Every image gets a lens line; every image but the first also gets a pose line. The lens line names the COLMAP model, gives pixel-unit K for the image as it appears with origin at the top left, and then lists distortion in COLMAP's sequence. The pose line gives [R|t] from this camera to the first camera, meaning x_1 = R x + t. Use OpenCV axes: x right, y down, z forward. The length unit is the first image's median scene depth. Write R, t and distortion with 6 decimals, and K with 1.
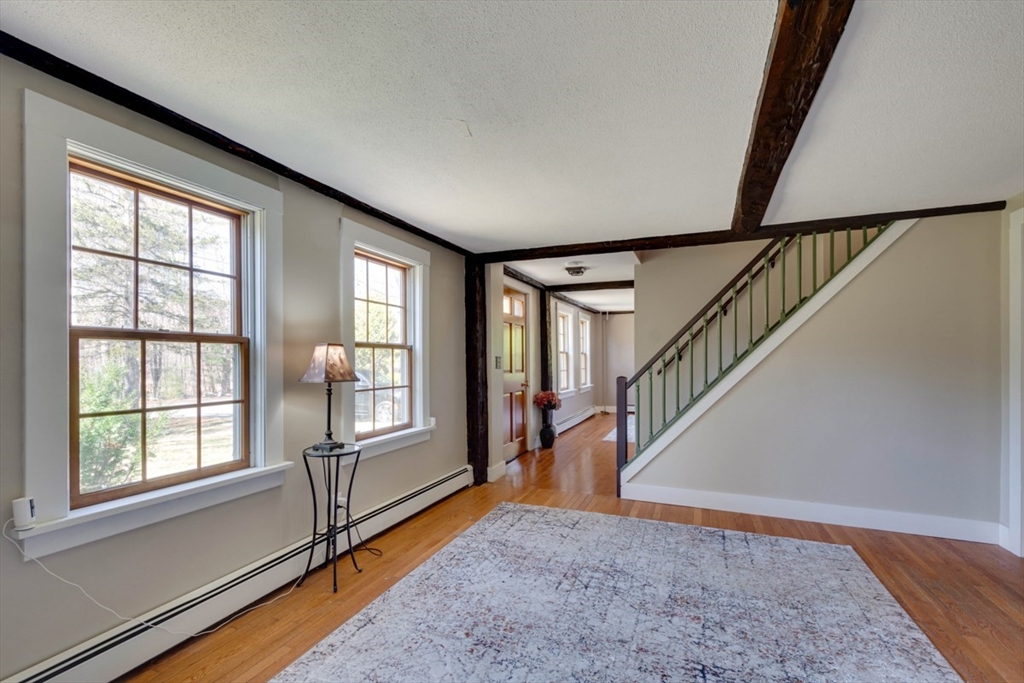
lens RADIAL K [[458.5, 0, 511.8], [0, 458.5, 361.1], [0, 0, 1]] dist [-0.001706, -0.000138]
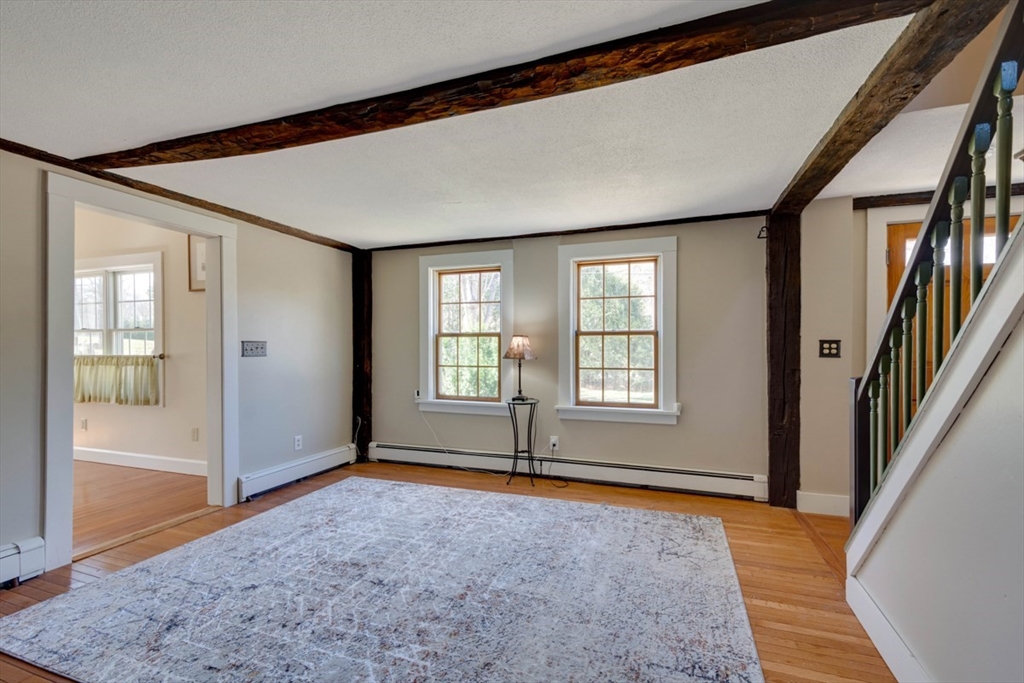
lens RADIAL K [[447.6, 0, 510.9], [0, 447.6, 353.9], [0, 0, 1]] dist [0.027534, -0.000064]
pose [[0.034924, 0.007606, -0.999361, 0.890054], [-0.002842, 0.999968, 0.007511, 0.011749], [0.999386, 0.002578, 0.034945, 0.694673]]
